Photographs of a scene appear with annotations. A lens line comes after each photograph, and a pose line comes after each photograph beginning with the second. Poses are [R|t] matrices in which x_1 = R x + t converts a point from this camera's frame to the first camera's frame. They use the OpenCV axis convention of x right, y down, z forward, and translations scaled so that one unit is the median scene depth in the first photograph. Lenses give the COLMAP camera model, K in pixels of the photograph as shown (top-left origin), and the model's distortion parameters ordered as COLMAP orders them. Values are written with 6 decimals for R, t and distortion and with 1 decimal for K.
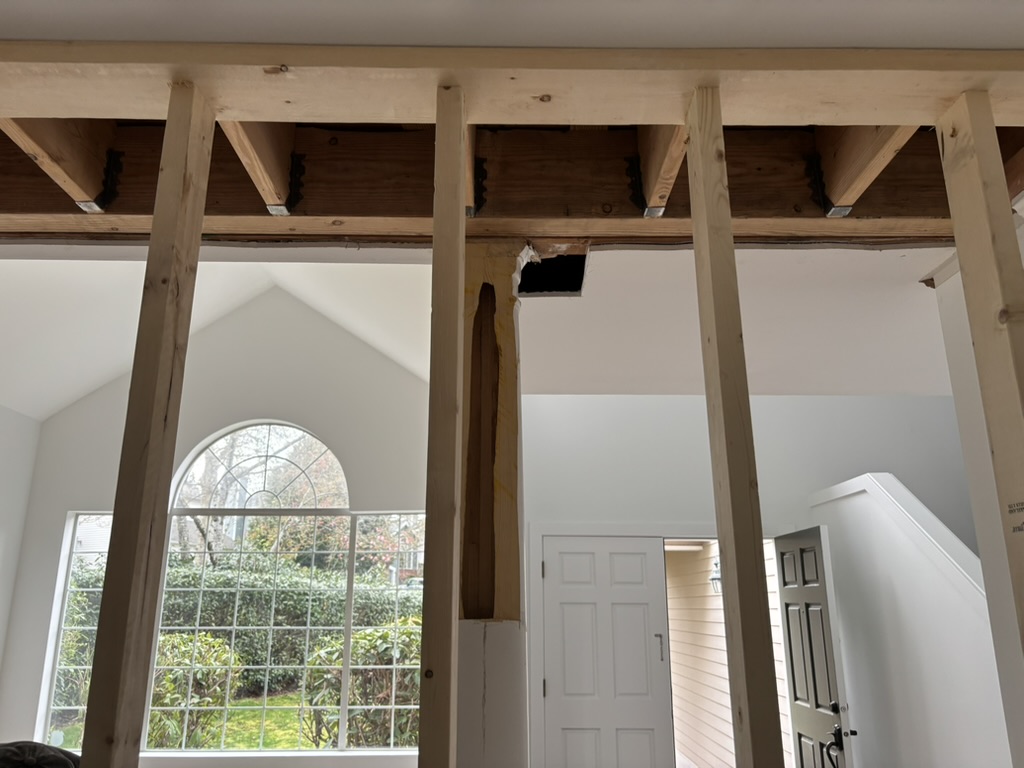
lens RADIAL K [[796.2, 0, 512.1], [0, 796.2, 398.2], [0, 0, 1]] dist [0.048804, -0.068637]
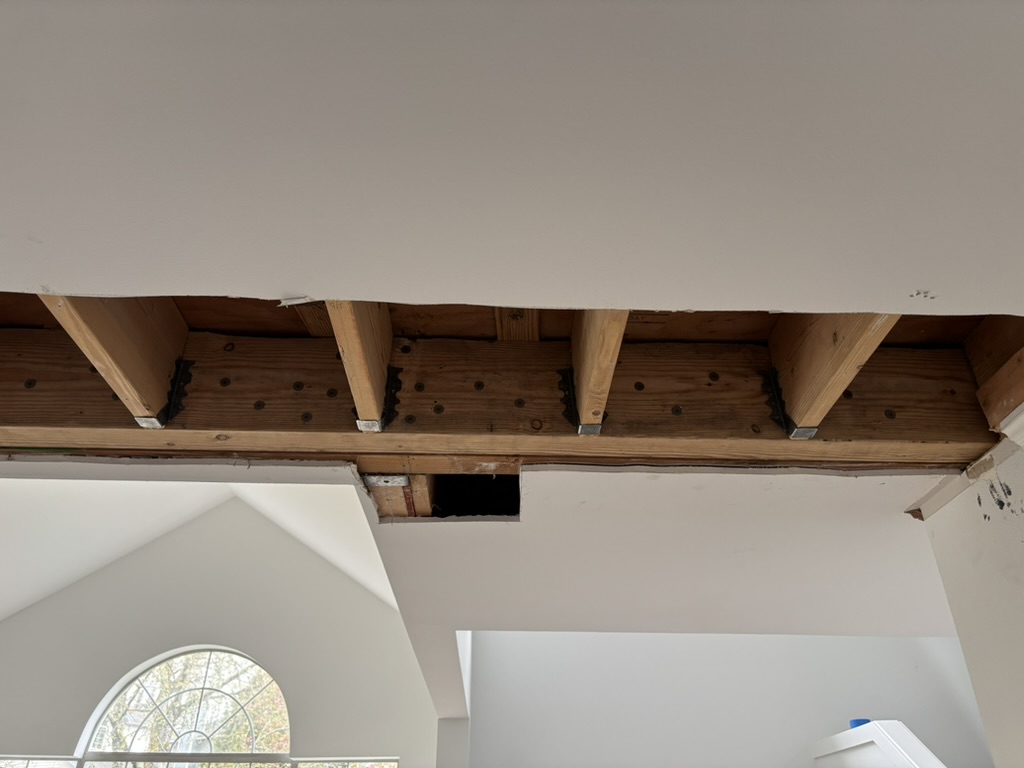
lens RADIAL K [[796.2, 0, 512.1], [0, 796.2, 398.2], [0, 0, 1]] dist [0.048804, -0.068637]
pose [[0.999869, 0.013951, 0.008204, 0.082718], [-0.011347, 0.965739, -0.259269, -0.039112], [-0.011540, 0.259142, 0.965770, 0.150494]]
